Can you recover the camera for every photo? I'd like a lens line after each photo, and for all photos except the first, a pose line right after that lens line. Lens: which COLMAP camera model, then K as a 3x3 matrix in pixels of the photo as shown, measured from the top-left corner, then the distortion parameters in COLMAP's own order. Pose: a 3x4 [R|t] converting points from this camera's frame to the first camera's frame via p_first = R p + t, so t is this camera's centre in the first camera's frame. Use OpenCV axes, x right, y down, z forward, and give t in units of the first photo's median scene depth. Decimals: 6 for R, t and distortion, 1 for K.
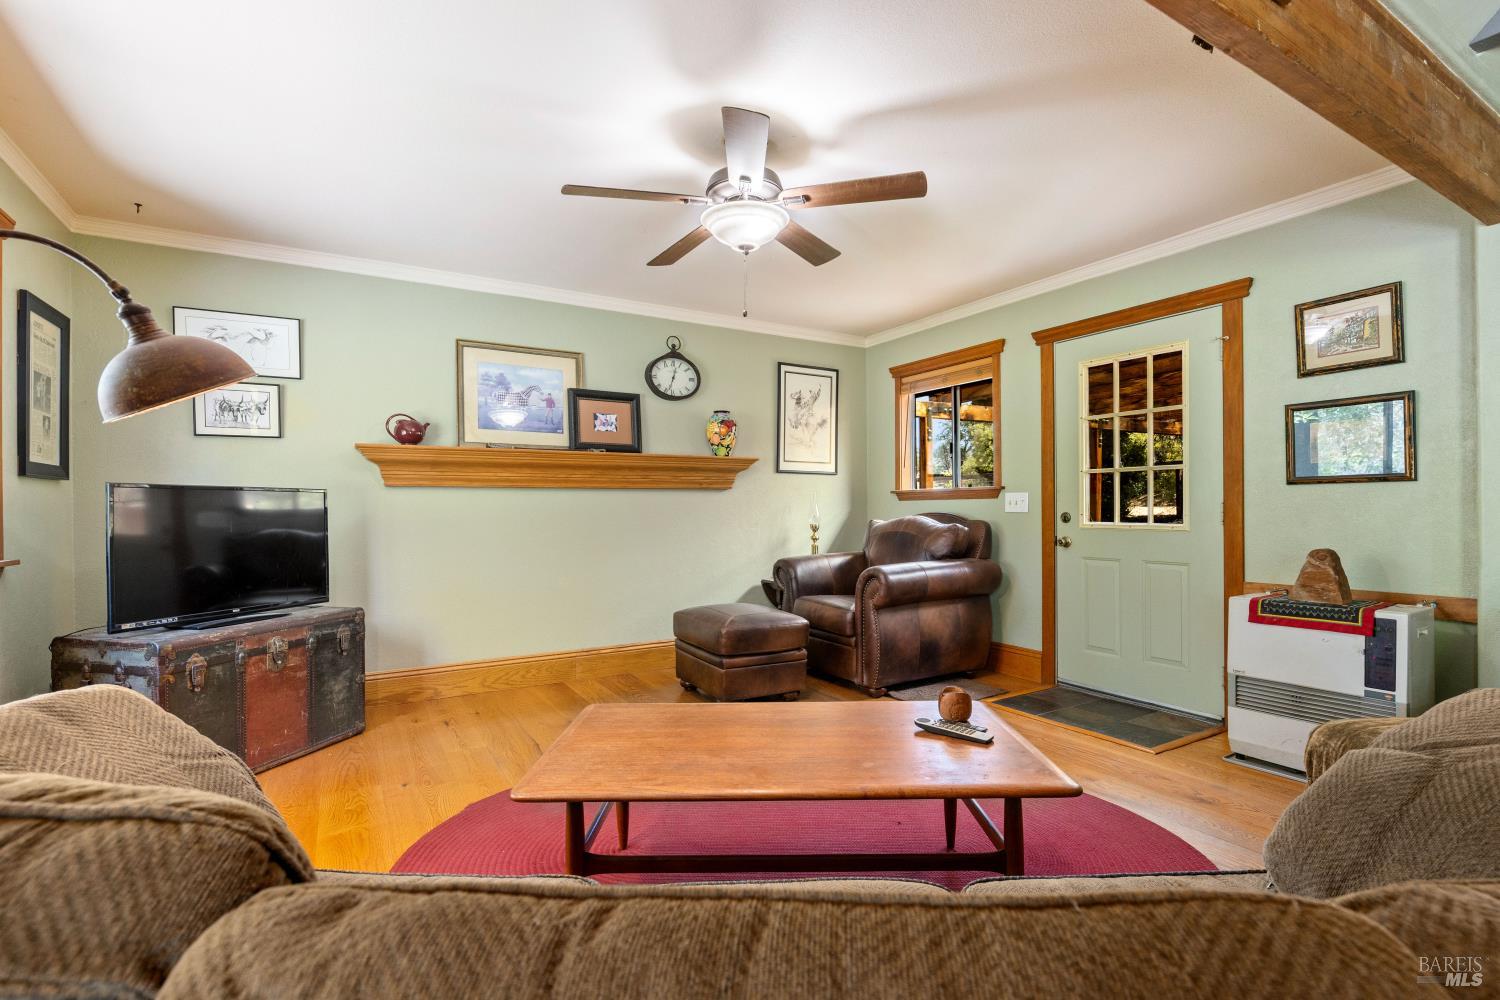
lens RADIAL K [[725.8, 0, 754.5], [0, 725.8, 504.7], [0, 0, 1]] dist [0.000057, -0.002131]
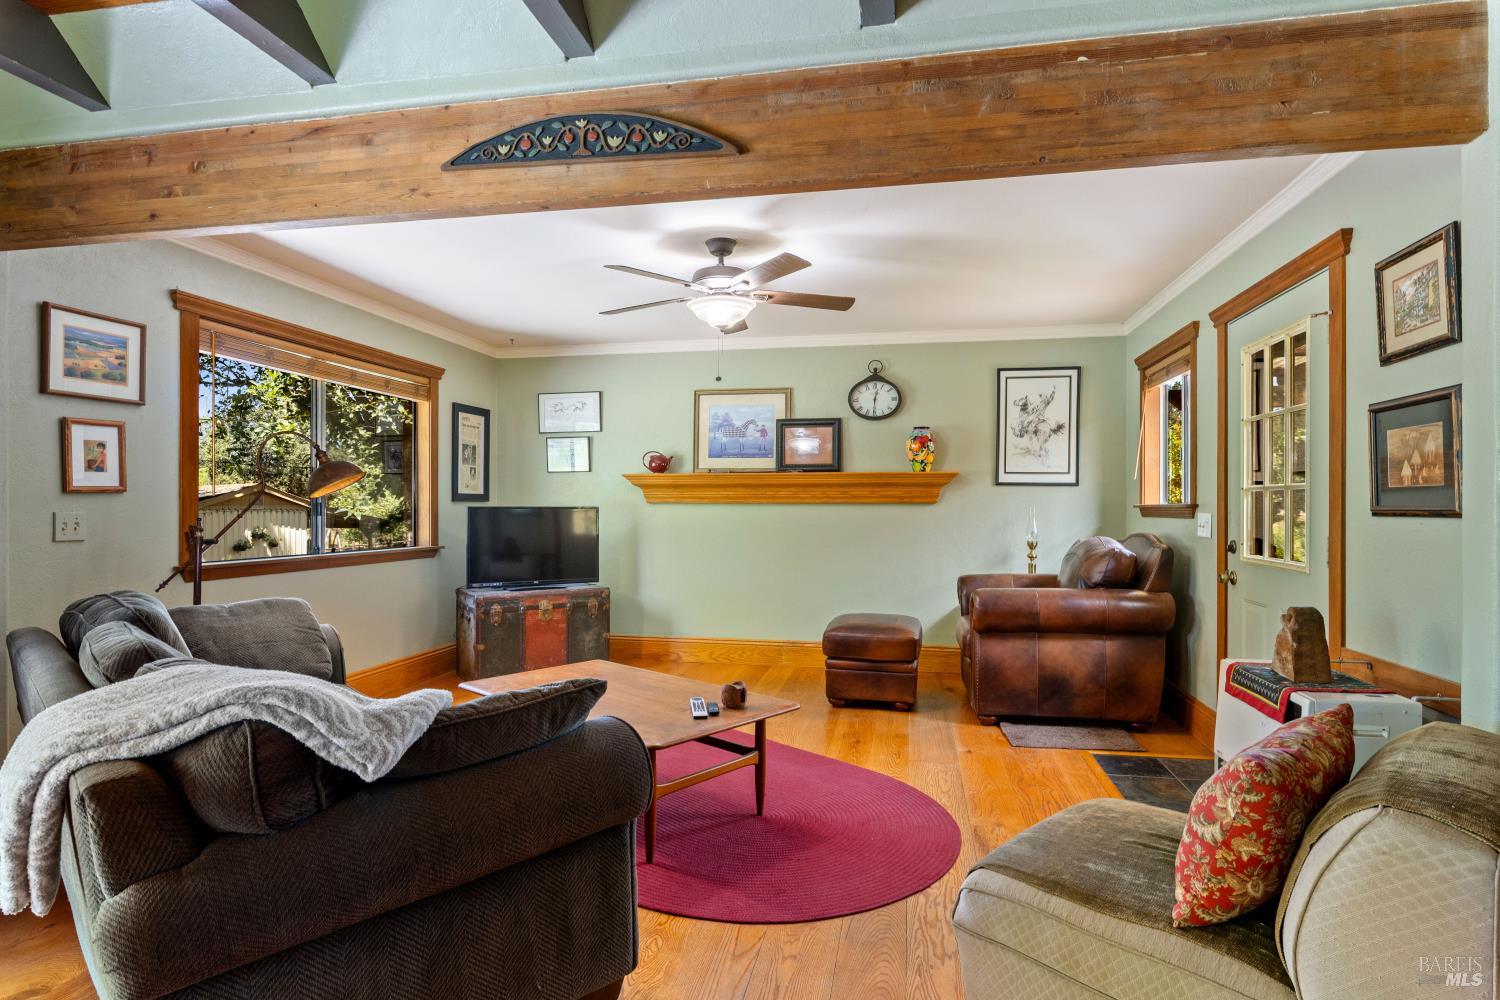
lens RADIAL K [[819.5, 0, 733.7], [0, 819.5, 499.1], [0, 0, 1]] dist [-0.000786, -0.000419]
pose [[0.716255, 0.003736, -0.697829, 0.632091], [-0.001526, 0.999992, 0.003786, -0.035054], [0.697837, -0.001647, 0.716255, -0.010600]]
